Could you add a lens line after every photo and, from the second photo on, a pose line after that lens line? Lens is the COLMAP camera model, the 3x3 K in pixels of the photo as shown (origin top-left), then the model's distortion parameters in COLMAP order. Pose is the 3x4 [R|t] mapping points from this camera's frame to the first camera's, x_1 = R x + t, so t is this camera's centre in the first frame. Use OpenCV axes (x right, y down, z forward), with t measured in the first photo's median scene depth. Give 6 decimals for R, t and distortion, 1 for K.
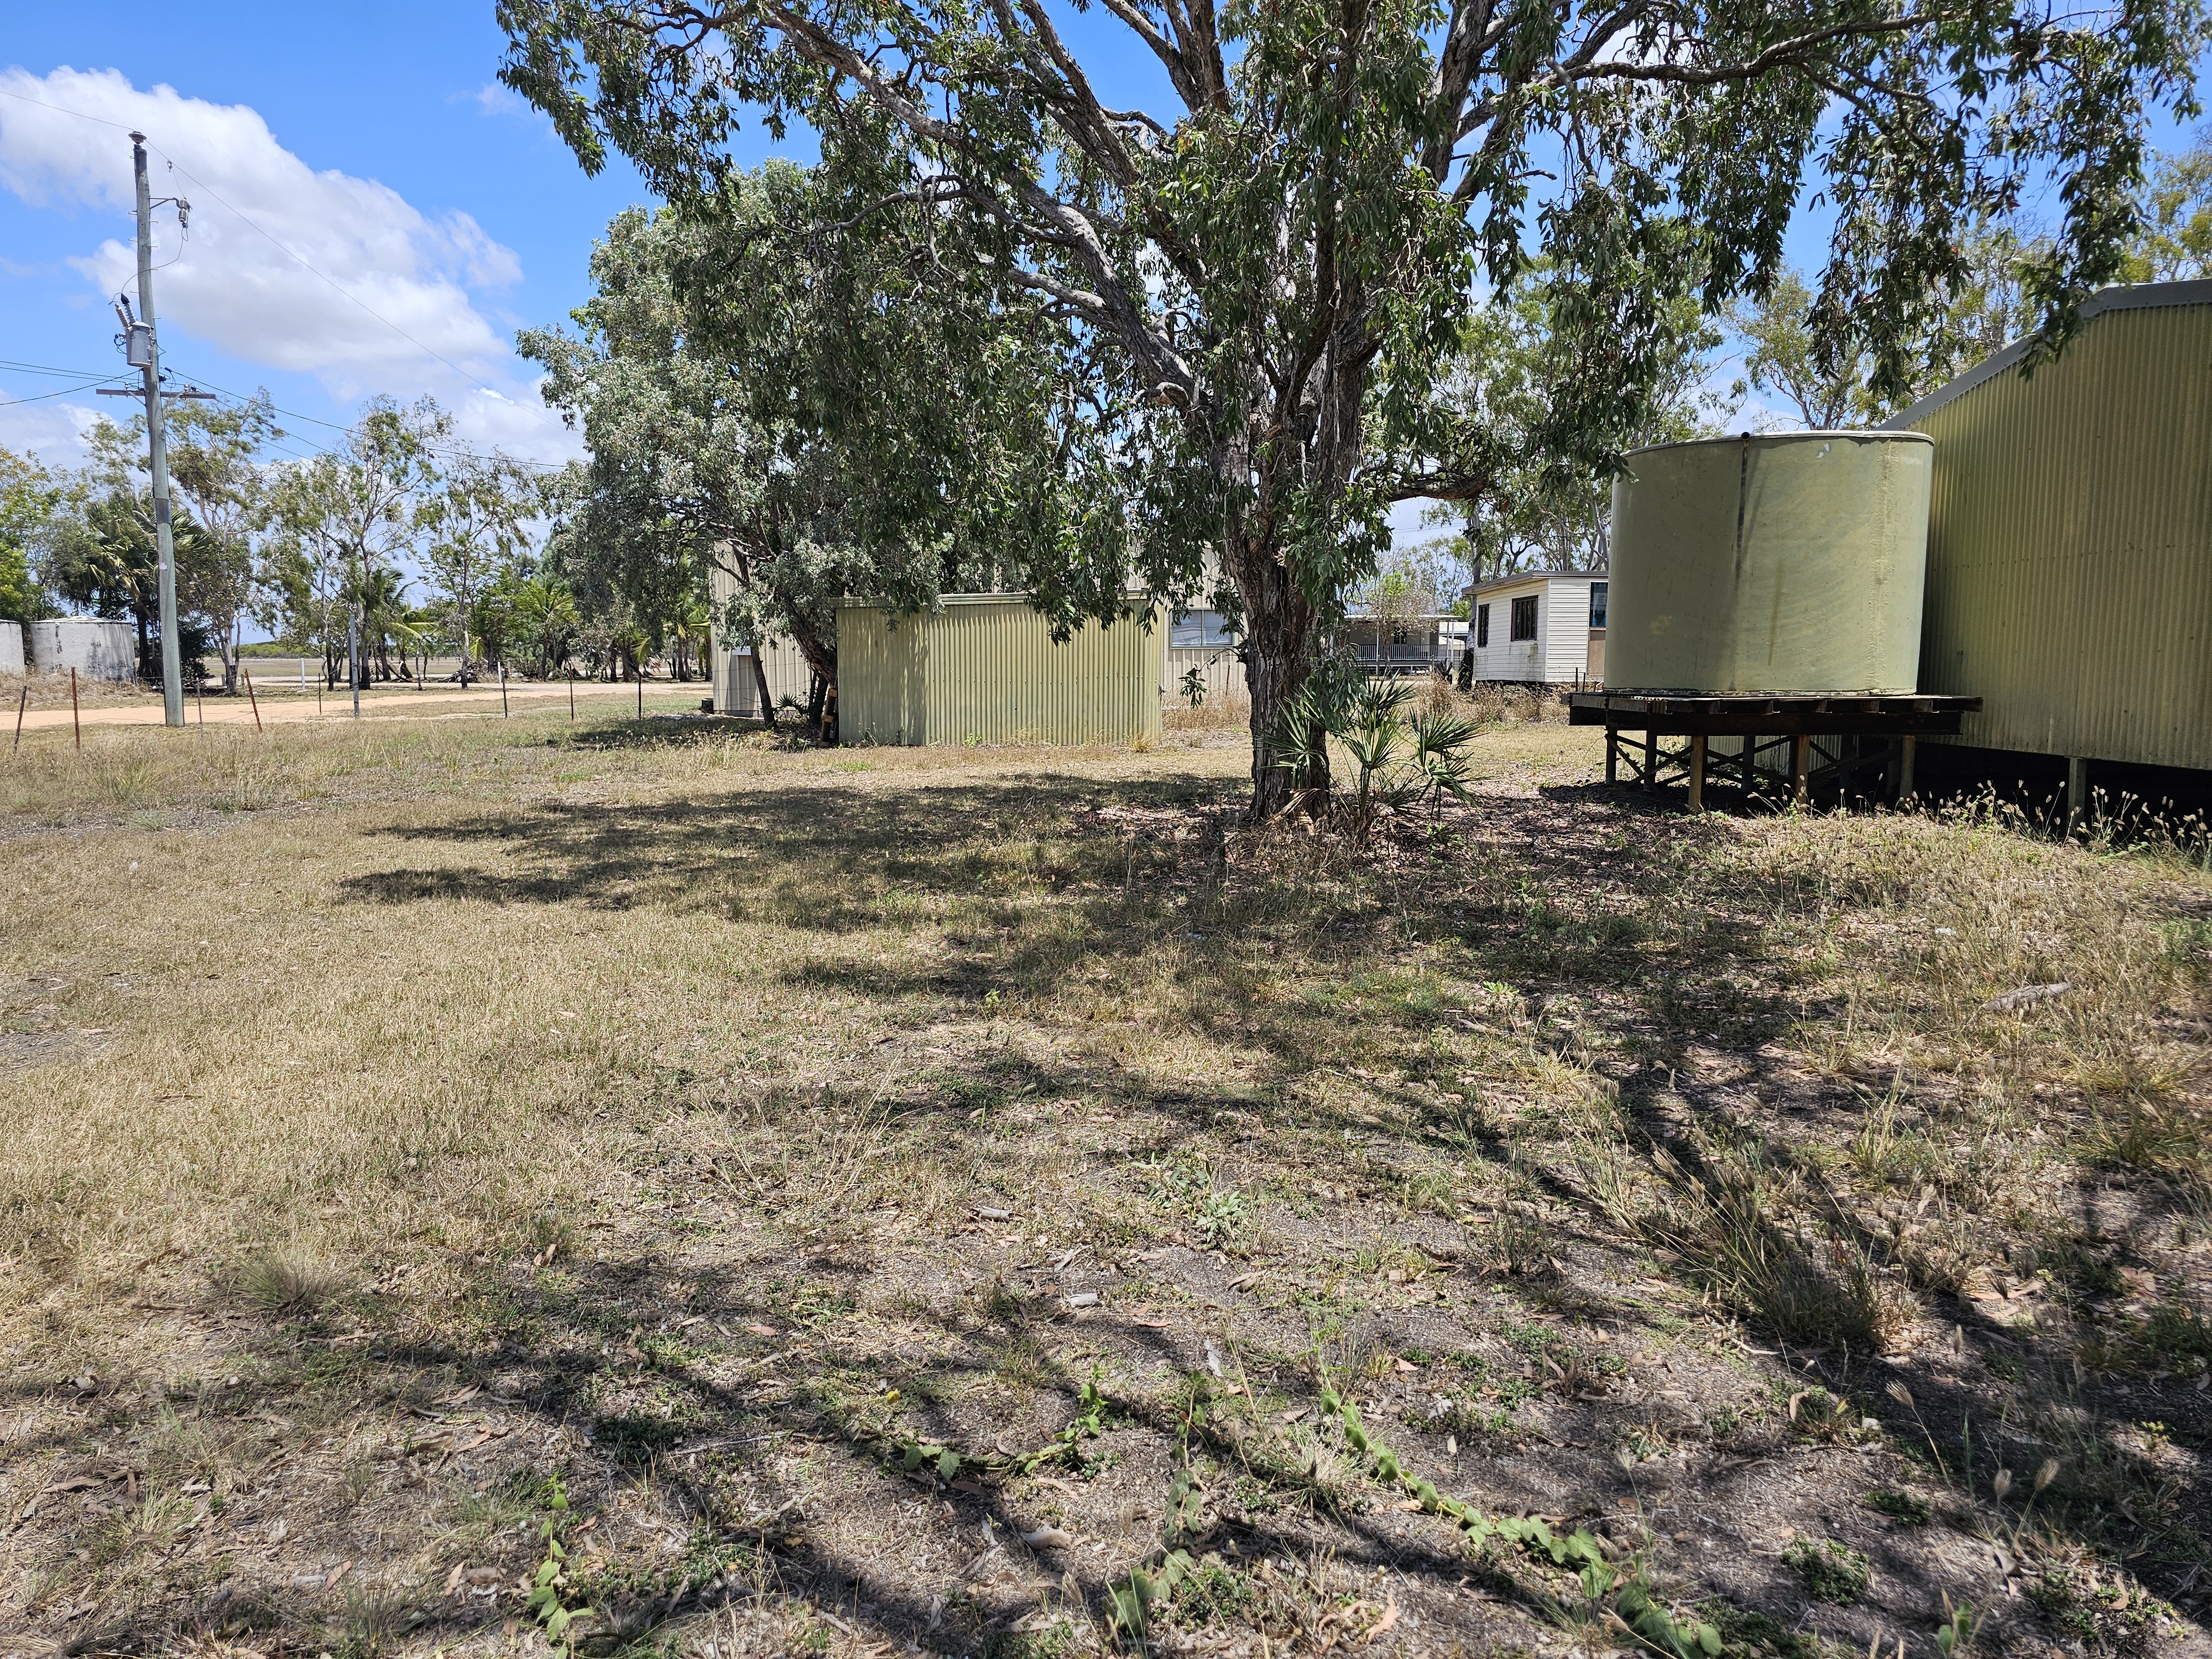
lens RADIAL K [[1490.9, 0, 1108.9], [0, 1490.9, 838.3], [0, 0, 1]] dist [0.052491, -0.047365]
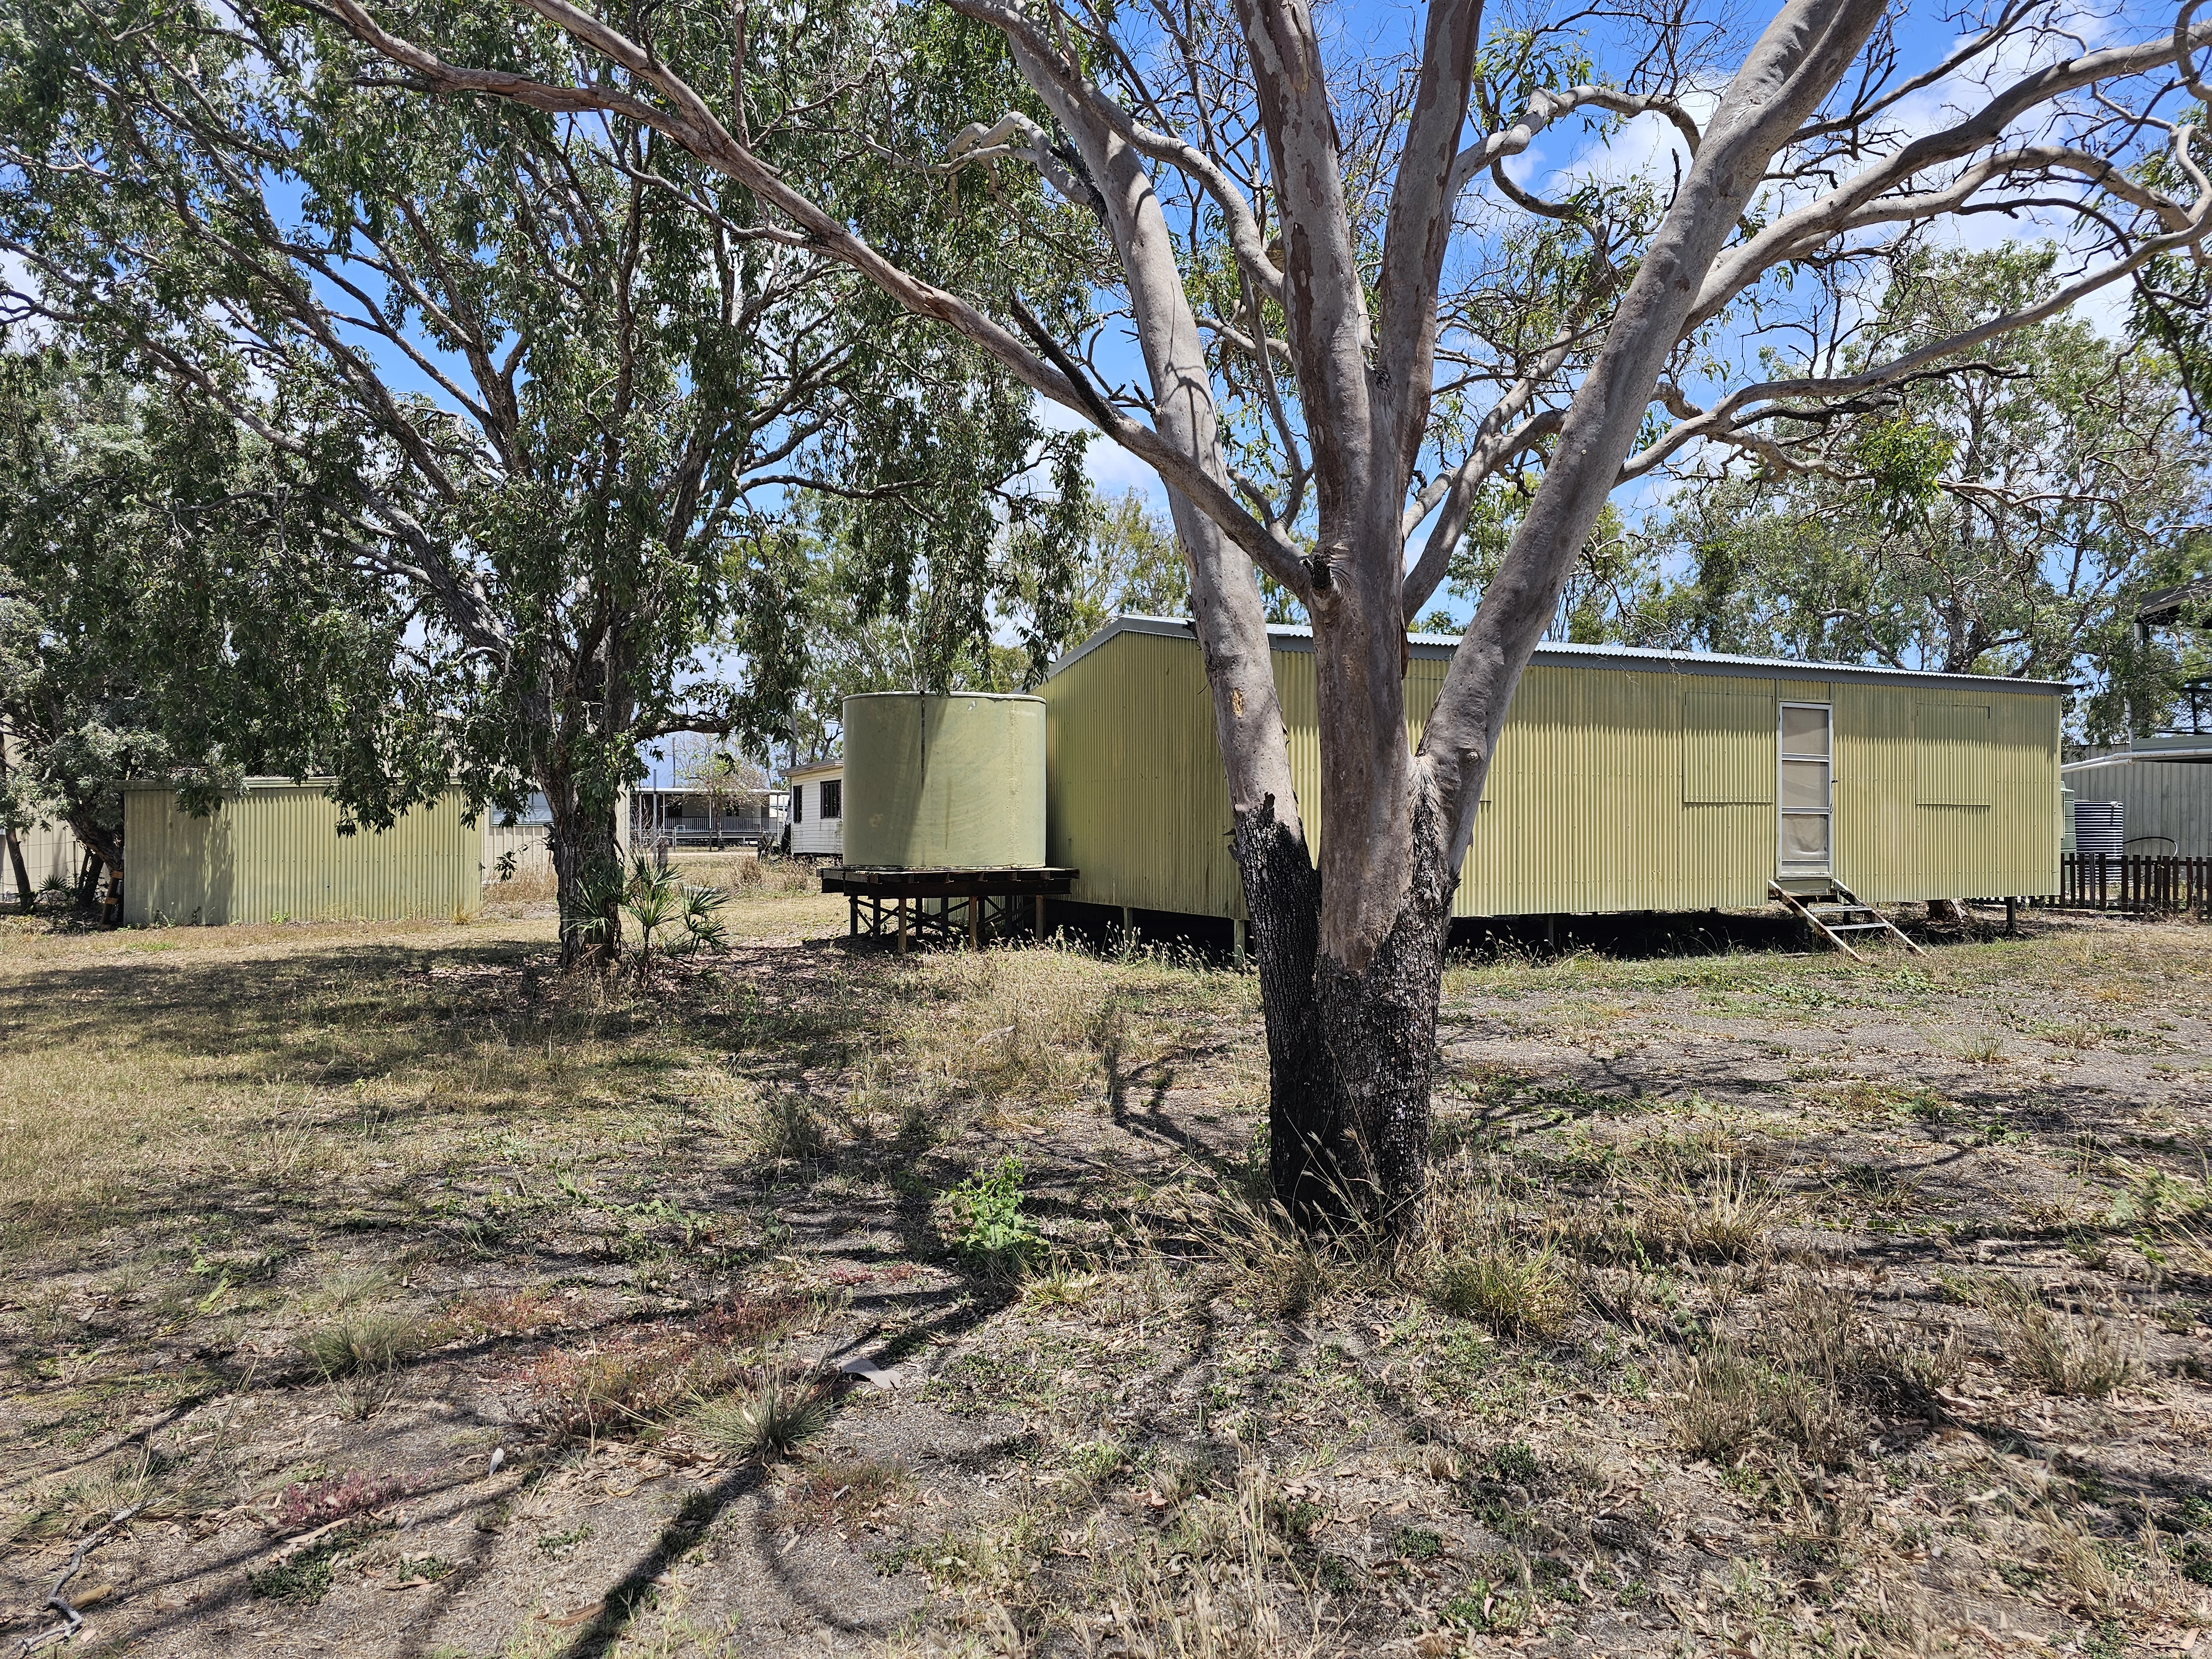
lens RADIAL K [[1490.9, 0, 1108.1], [0, 1490.9, 821.7], [0, 0, 1]] dist [0.052491, -0.047365]
pose [[0.908837, 0.000739, 0.417151, -0.014457], [0.050491, 0.992451, -0.111763, 0.029625], [-0.414085, 0.122637, 0.901939, -0.398875]]
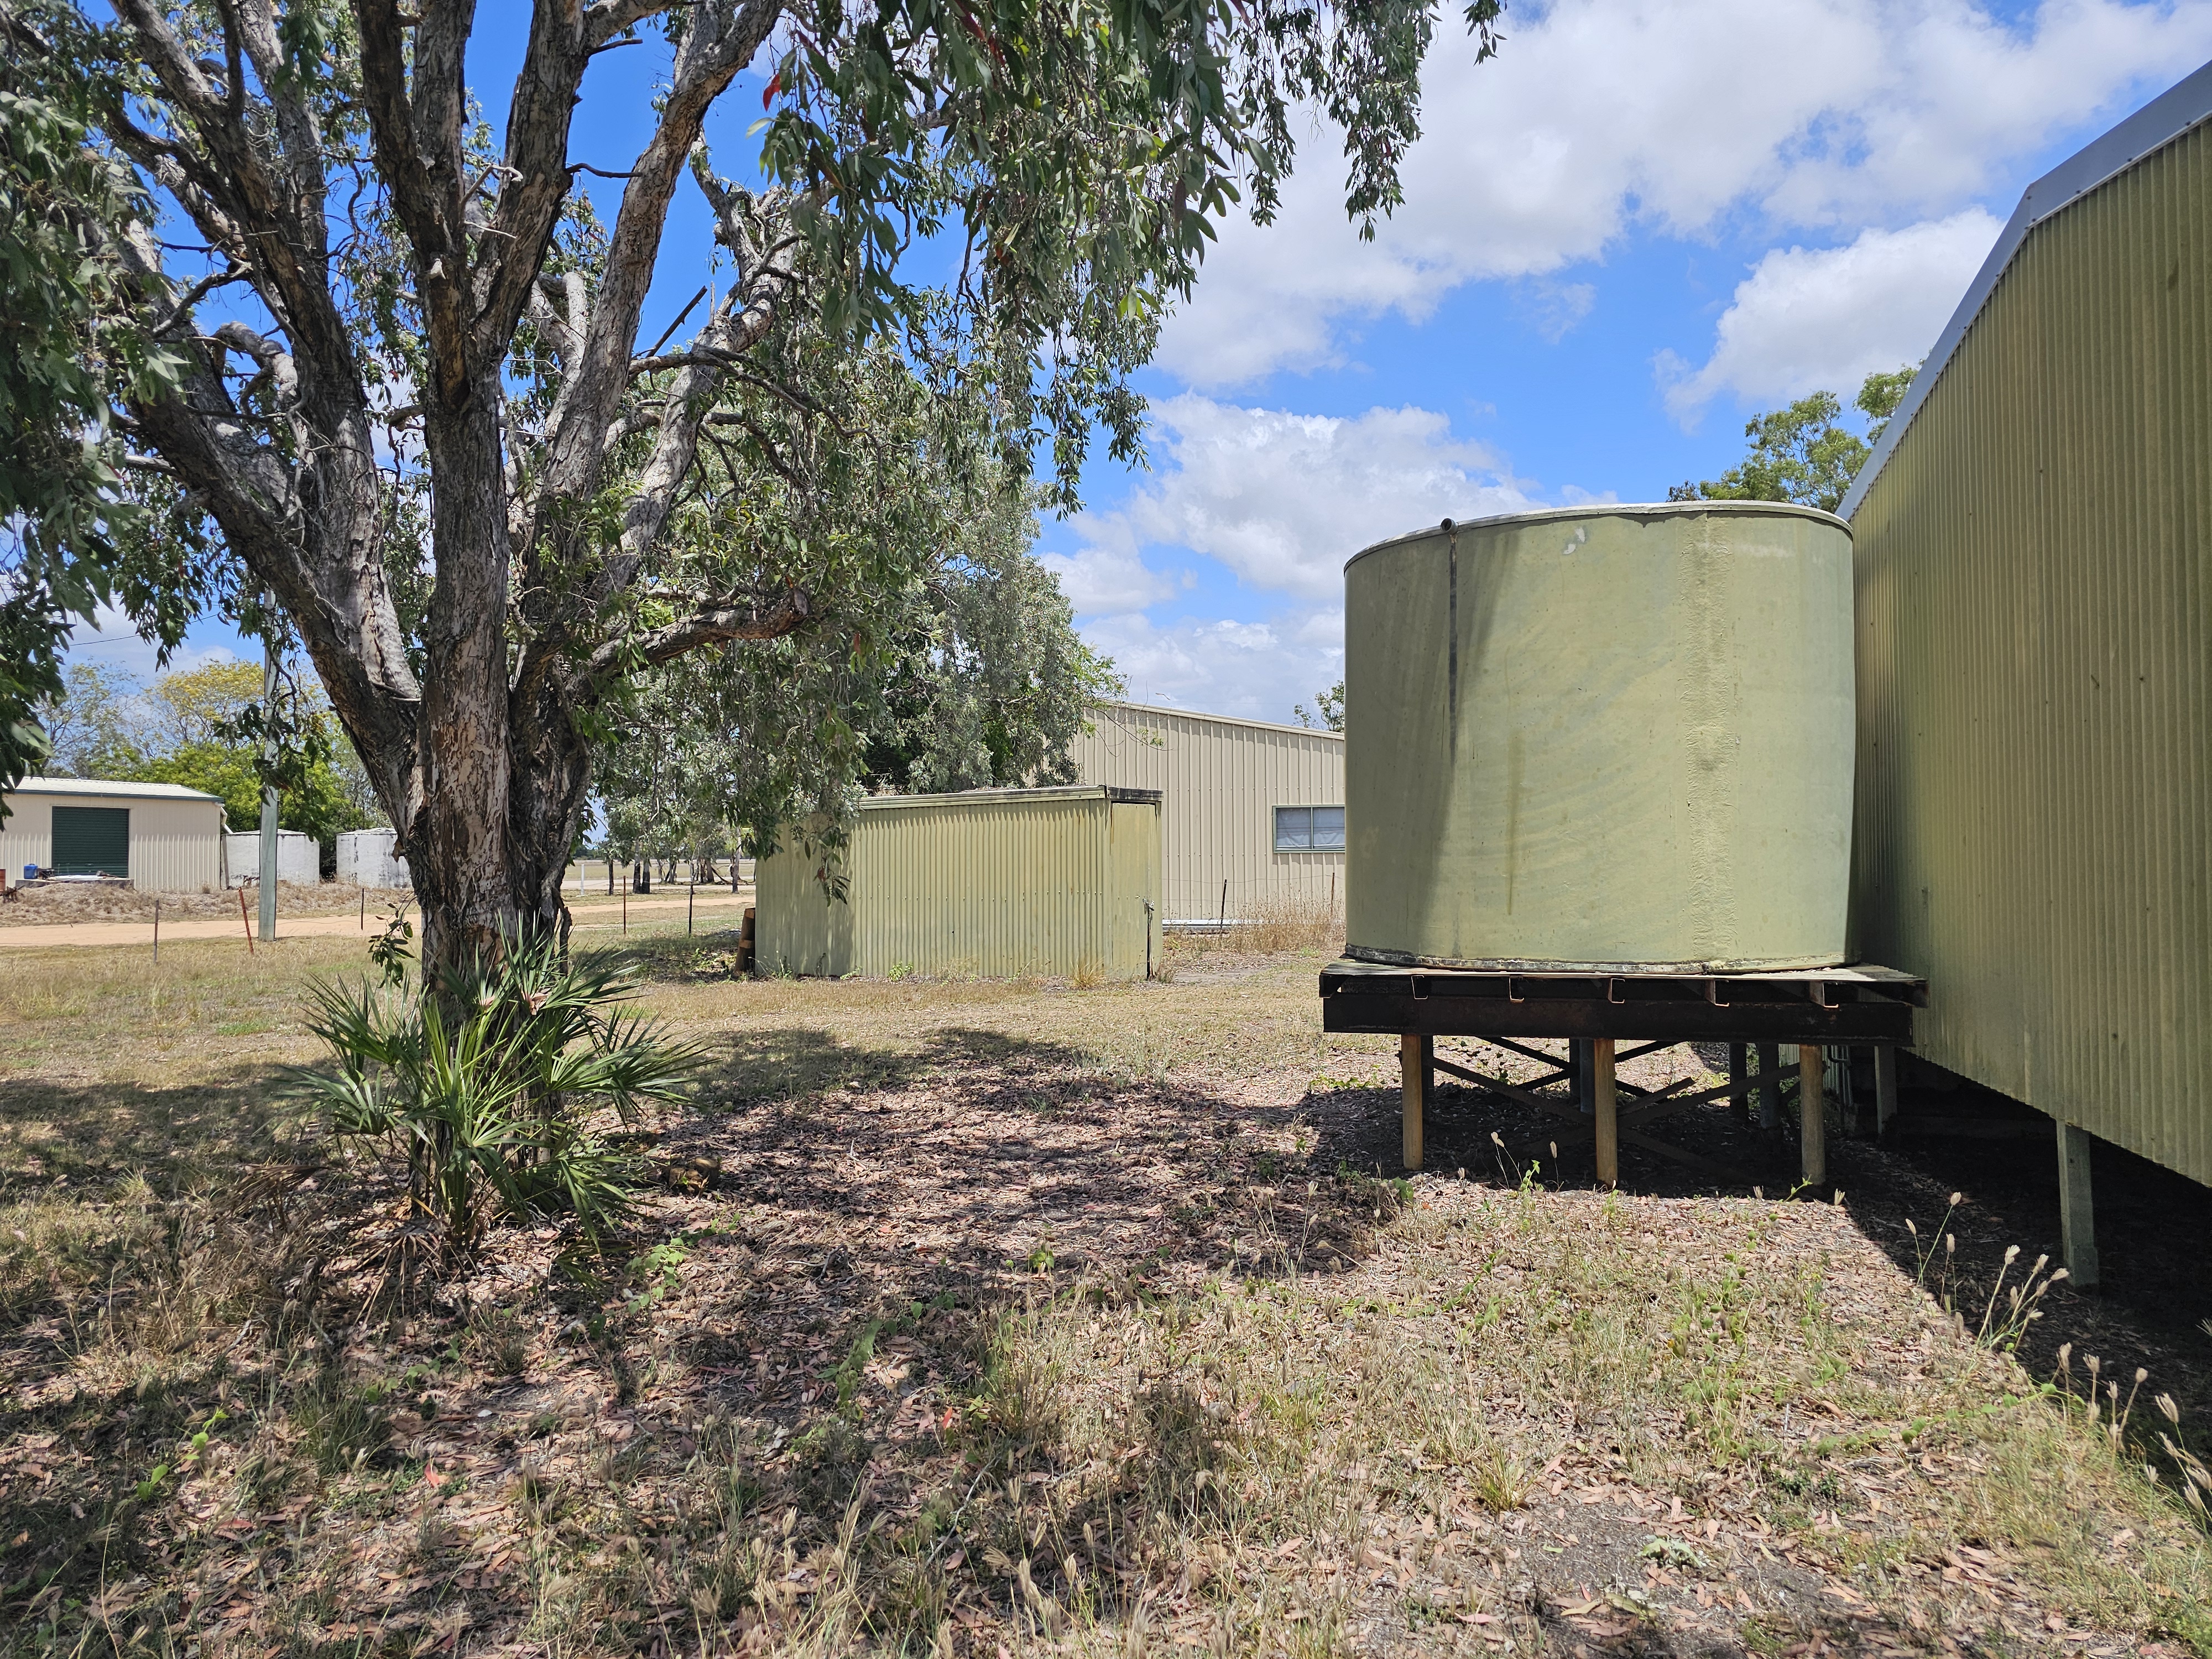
lens RADIAL K [[1490.9, 0, 1110.6], [0, 1490.9, 821.9], [0, 0, 1]] dist [0.052491, -0.047365]
pose [[0.957706, -0.012253, -0.287488, 0.520562], [-0.027826, 0.990467, -0.134913, -0.079078], [0.286400, 0.137206, 0.948235, 0.476829]]
